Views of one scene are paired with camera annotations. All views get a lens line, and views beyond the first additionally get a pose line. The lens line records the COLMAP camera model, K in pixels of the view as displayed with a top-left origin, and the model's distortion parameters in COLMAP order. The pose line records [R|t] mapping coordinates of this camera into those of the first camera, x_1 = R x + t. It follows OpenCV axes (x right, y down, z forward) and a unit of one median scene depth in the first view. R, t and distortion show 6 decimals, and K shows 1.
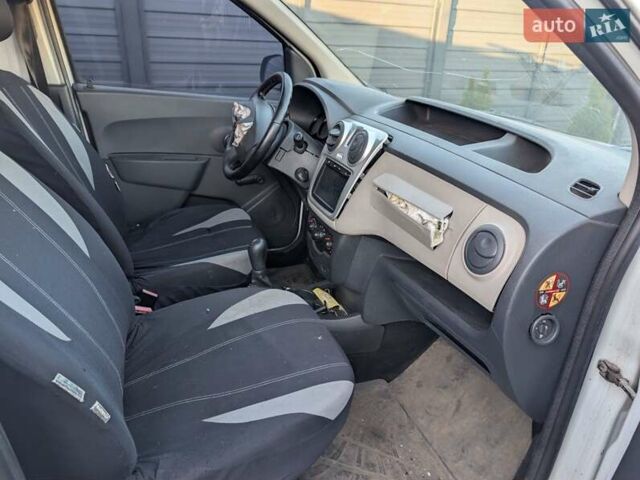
lens RADIAL K [[463.2, 0, 316.2], [0, 463.2, 237.9], [0, 0, 1]] dist [0.003317, -0.001368]
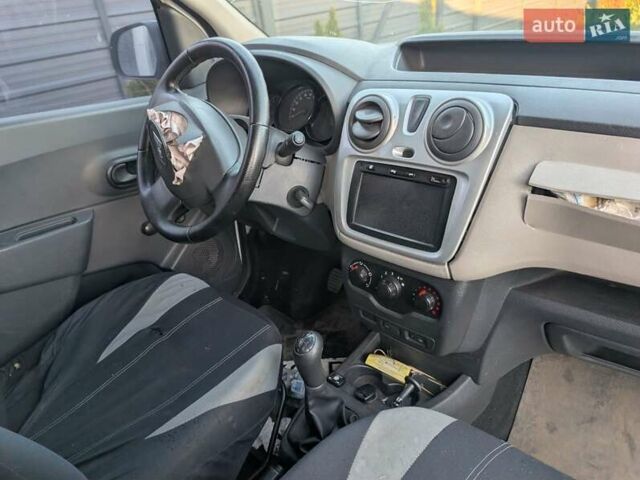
lens RADIAL K [[470.5, 0, 321.9], [0, 470.5, 235.8], [0, 0, 1]] dist [0.000803, 0.001568]
pose [[0.889728, -0.324001, 0.321572, -0.226429], [0.306769, 0.946039, 0.104413, -0.148167], [-0.338049, 0.005749, 0.941111, 0.414046]]
